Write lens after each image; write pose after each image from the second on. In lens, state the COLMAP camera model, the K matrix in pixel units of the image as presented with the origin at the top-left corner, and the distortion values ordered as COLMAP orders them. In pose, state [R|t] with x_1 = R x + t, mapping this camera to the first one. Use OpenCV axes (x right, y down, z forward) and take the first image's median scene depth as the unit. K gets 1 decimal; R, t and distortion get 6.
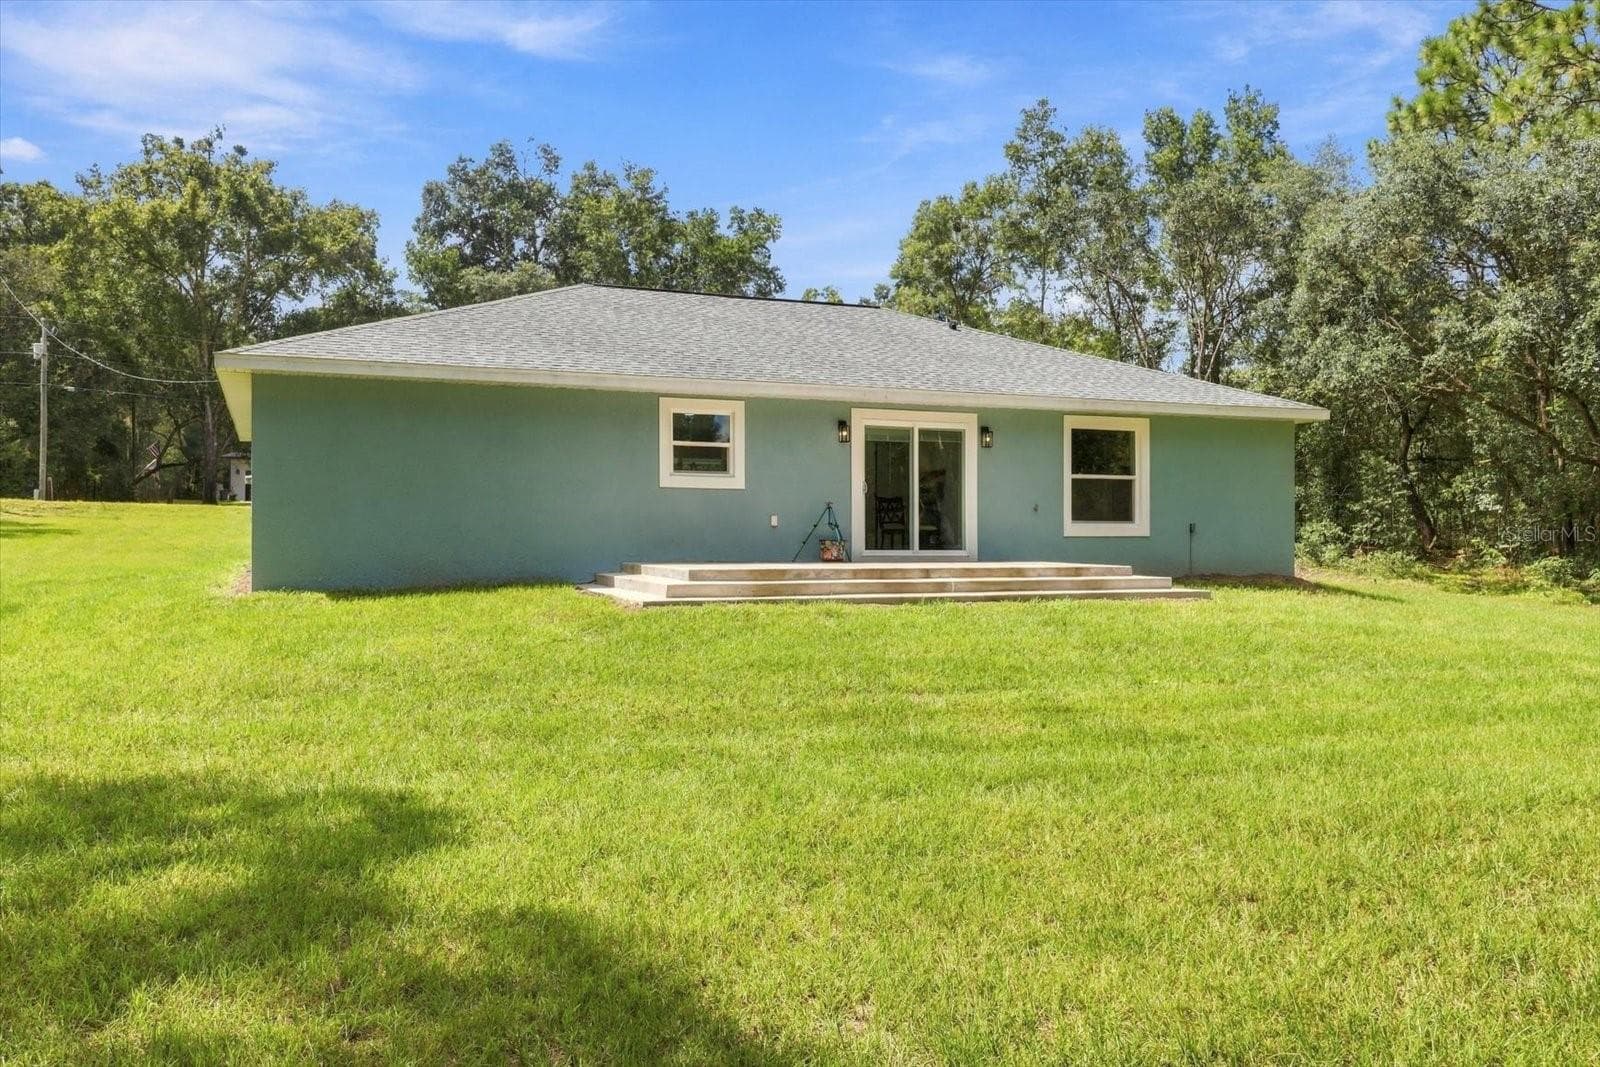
lens RADIAL K [[1294.0, 0, 844.2], [0, 1294.0, 539.8], [0, 0, 1]] dist [0.007456, 0.007217]
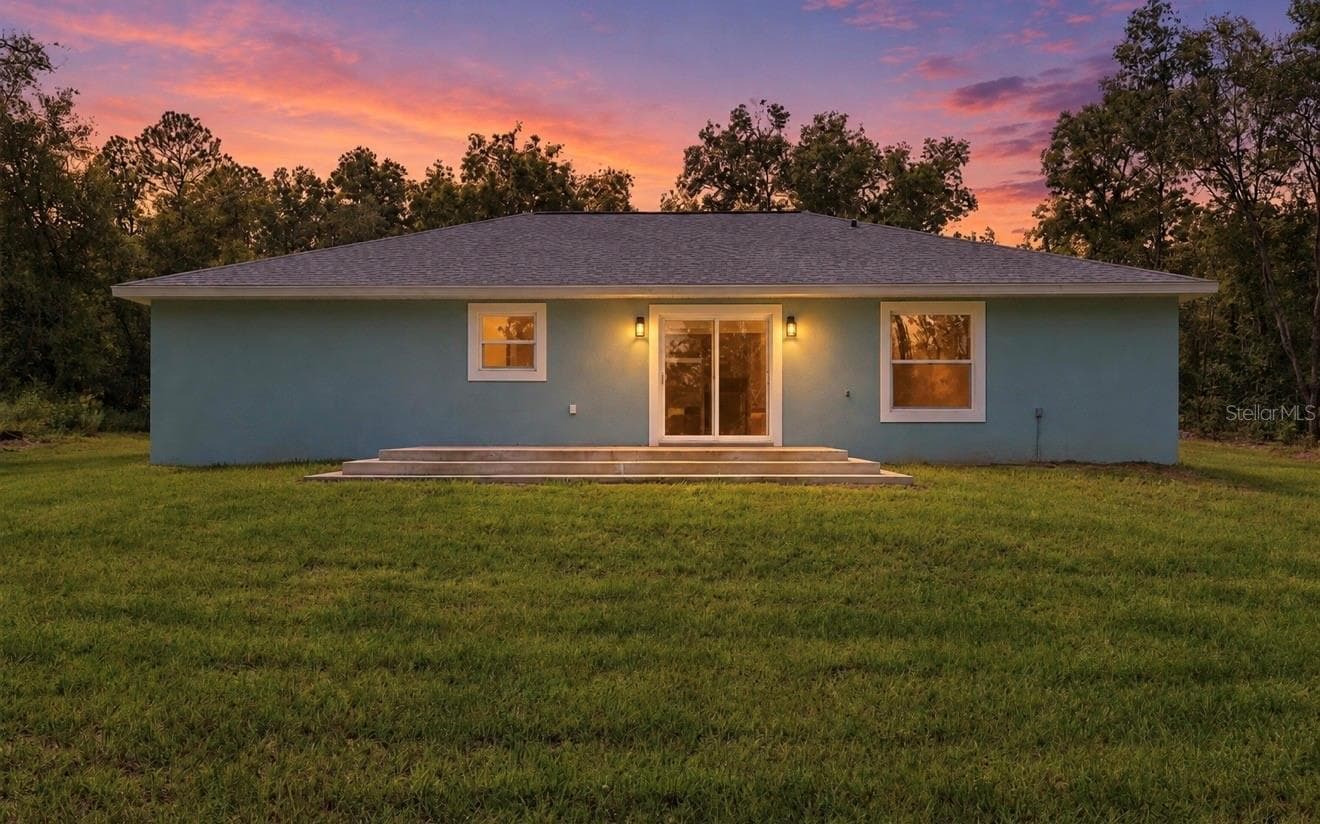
lens RADIAL K [[1067.3, 0, 695.5], [0, 1067.3, 437.0], [0, 0, 1]] dist [0.006634, 0.007160]
pose [[0.913203, 0.000062, -0.407504, 0.388422], [0.002090, 0.999986, 0.004836, 0.004937], [0.407499, -0.005268, 0.913191, 0.185194]]
